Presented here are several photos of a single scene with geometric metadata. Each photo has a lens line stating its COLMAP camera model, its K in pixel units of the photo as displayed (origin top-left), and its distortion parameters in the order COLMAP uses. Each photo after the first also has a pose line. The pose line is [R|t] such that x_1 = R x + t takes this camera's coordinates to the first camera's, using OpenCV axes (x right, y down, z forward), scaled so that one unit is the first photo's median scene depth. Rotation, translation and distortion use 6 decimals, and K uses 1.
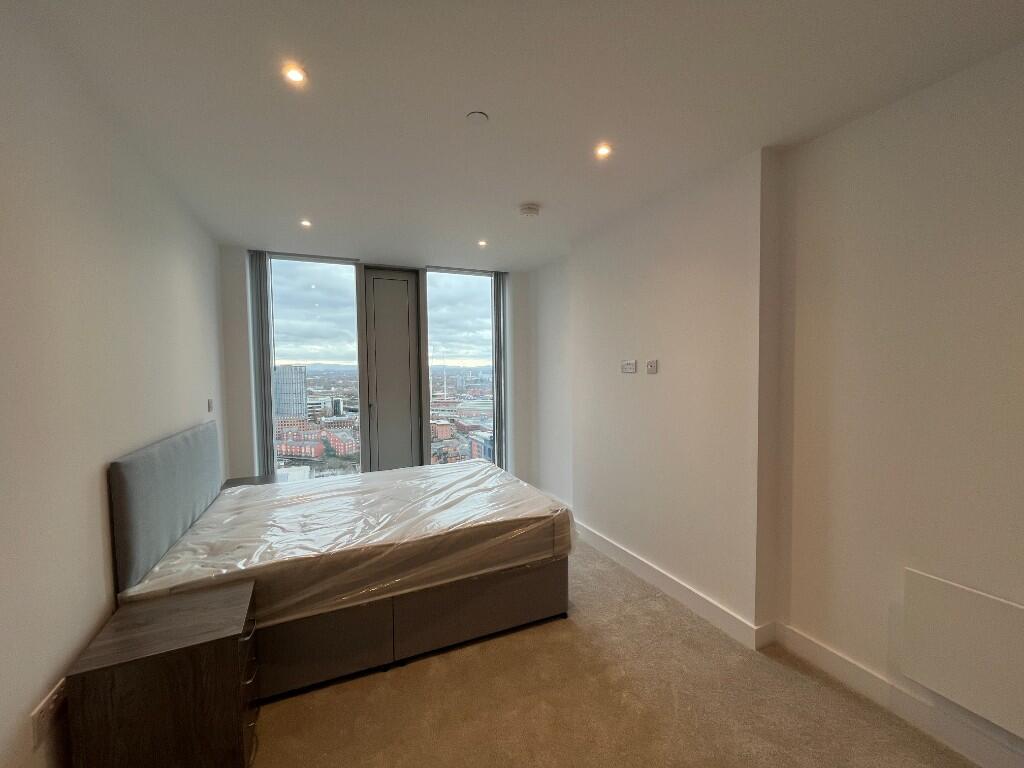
lens RADIAL K [[412.6, 0, 510.1], [0, 412.6, 385.1], [0, 0, 1]] dist [-0.003556, -0.000296]
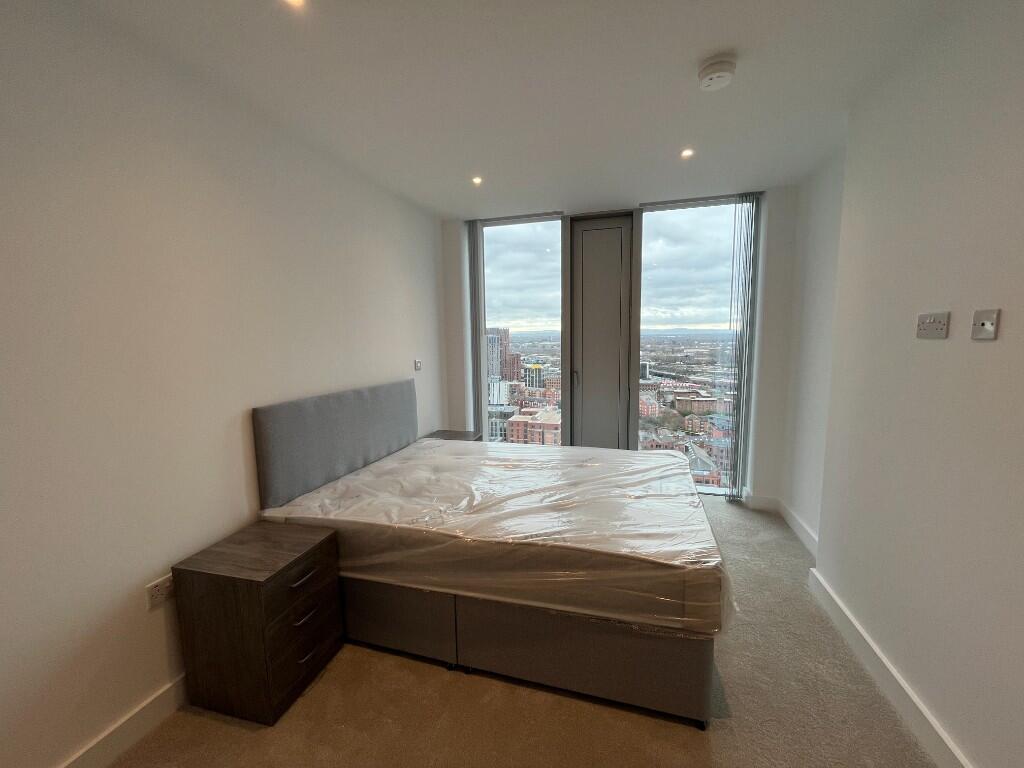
lens RADIAL K [[412.6, 0, 513.3], [0, 412.6, 386.2], [0, 0, 1]] dist [-0.003556, -0.000296]
pose [[0.761154, 0.078524, -0.643800, 0.300349], [-0.021790, 0.995179, 0.095621, -0.011937], [0.648205, -0.058754, 0.759196, 0.390916]]
